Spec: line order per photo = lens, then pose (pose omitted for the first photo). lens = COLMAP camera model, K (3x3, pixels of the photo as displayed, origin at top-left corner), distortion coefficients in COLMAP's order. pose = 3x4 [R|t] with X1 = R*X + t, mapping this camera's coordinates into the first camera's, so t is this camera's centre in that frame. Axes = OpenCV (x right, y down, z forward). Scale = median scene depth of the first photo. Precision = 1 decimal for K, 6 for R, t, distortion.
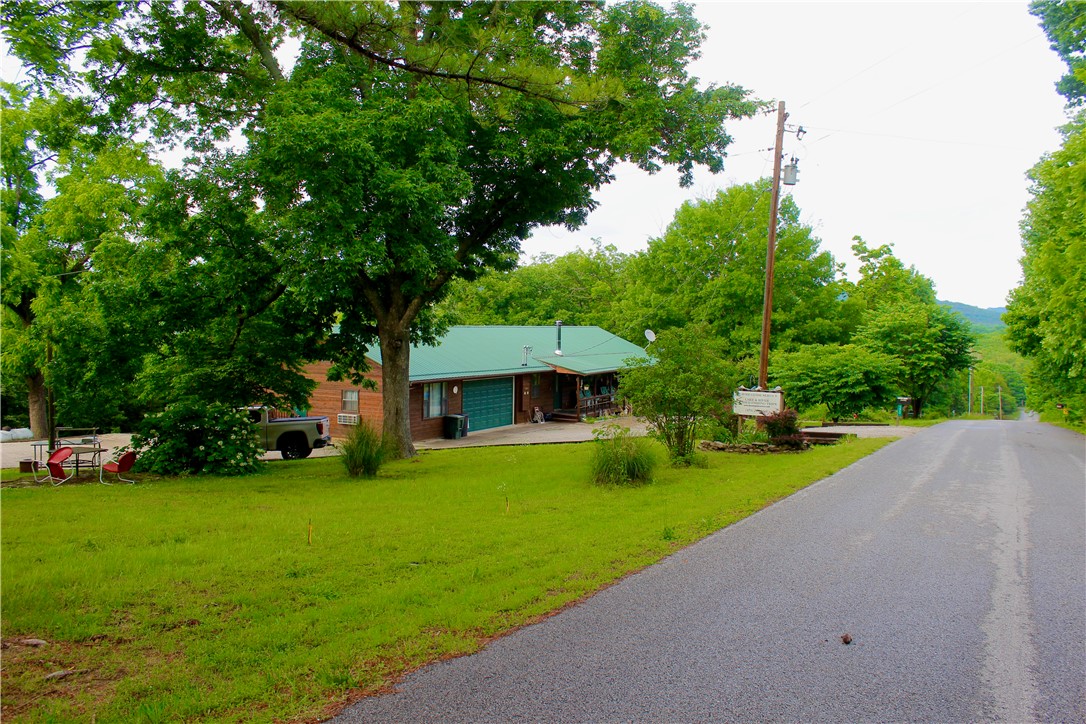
lens RADIAL K [[904.0, 0, 543.0], [0, 904.0, 362.0], [0, 0, 1]] dist [-0.170408, 0.160104]
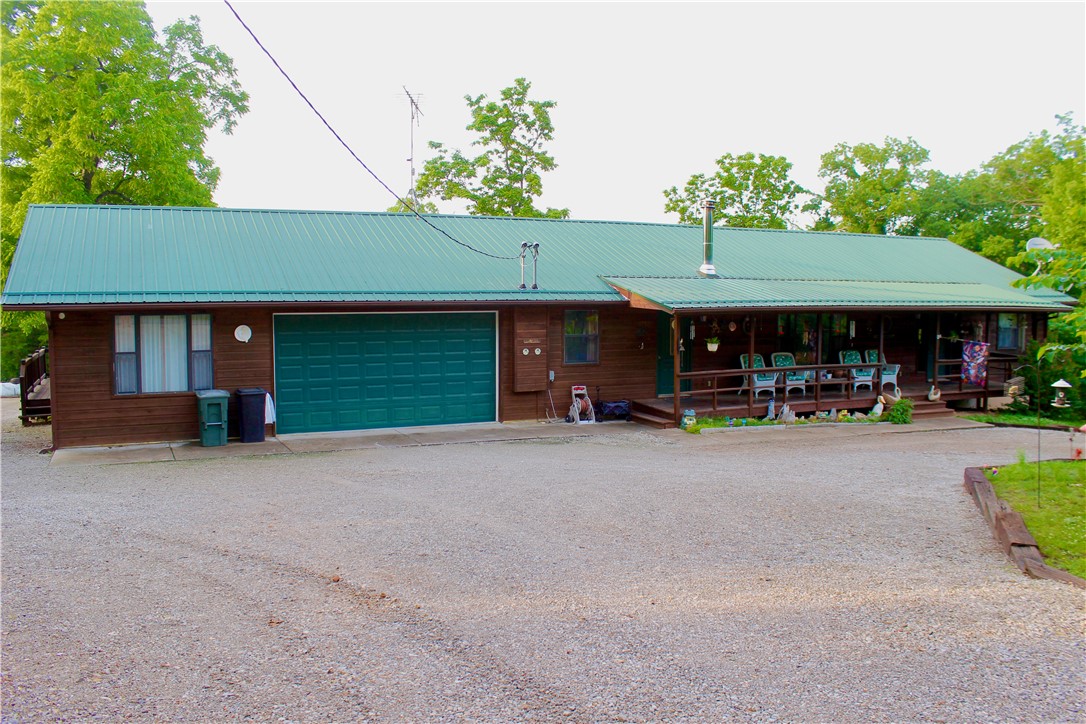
lens RADIAL K [[904.0, 0, 543.0], [0, 904.0, 362.0], [0, 0, 1]] dist [-0.170408, 0.160104]
pose [[0.809747, 0.034470, -0.585766, 0.214930], [-0.017382, 0.999244, 0.034773, 0.021710], [0.586522, -0.017976, 0.809734, 0.587176]]
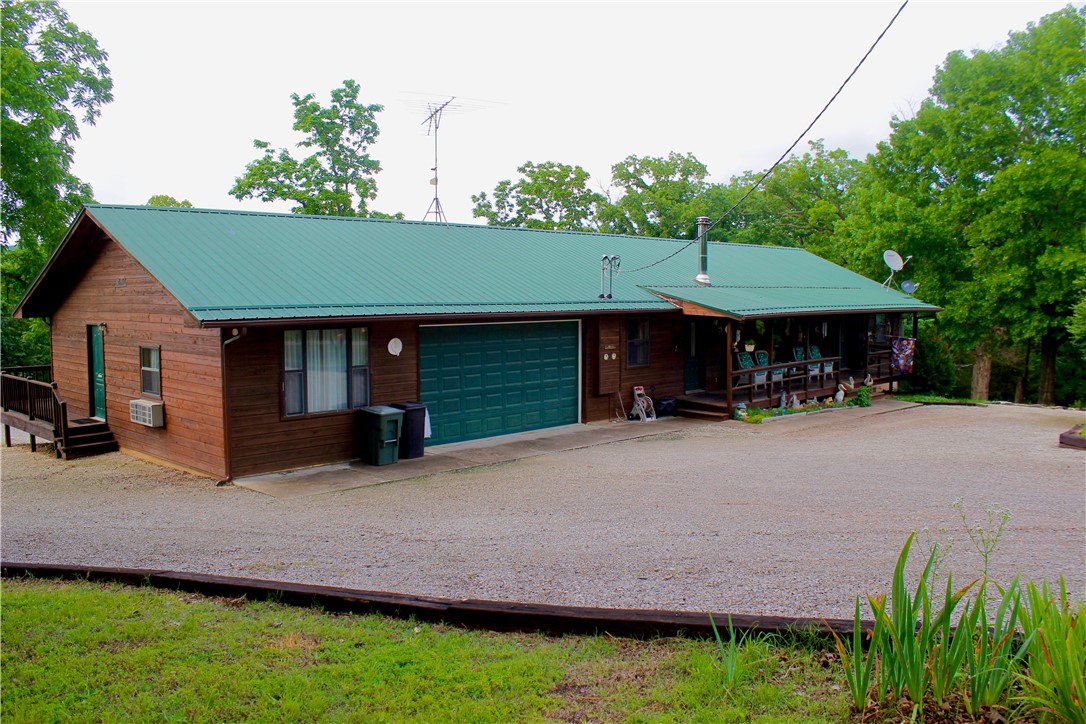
lens RADIAL K [[904.0, 0, 543.0], [0, 904.0, 362.0], [0, 0, 1]] dist [-0.170408, 0.160104]
pose [[0.964385, 0.005303, -0.264451, 0.064449], [0.003608, 0.999442, 0.033201, 0.019319], [0.264479, -0.032973, 0.963827, 0.486375]]
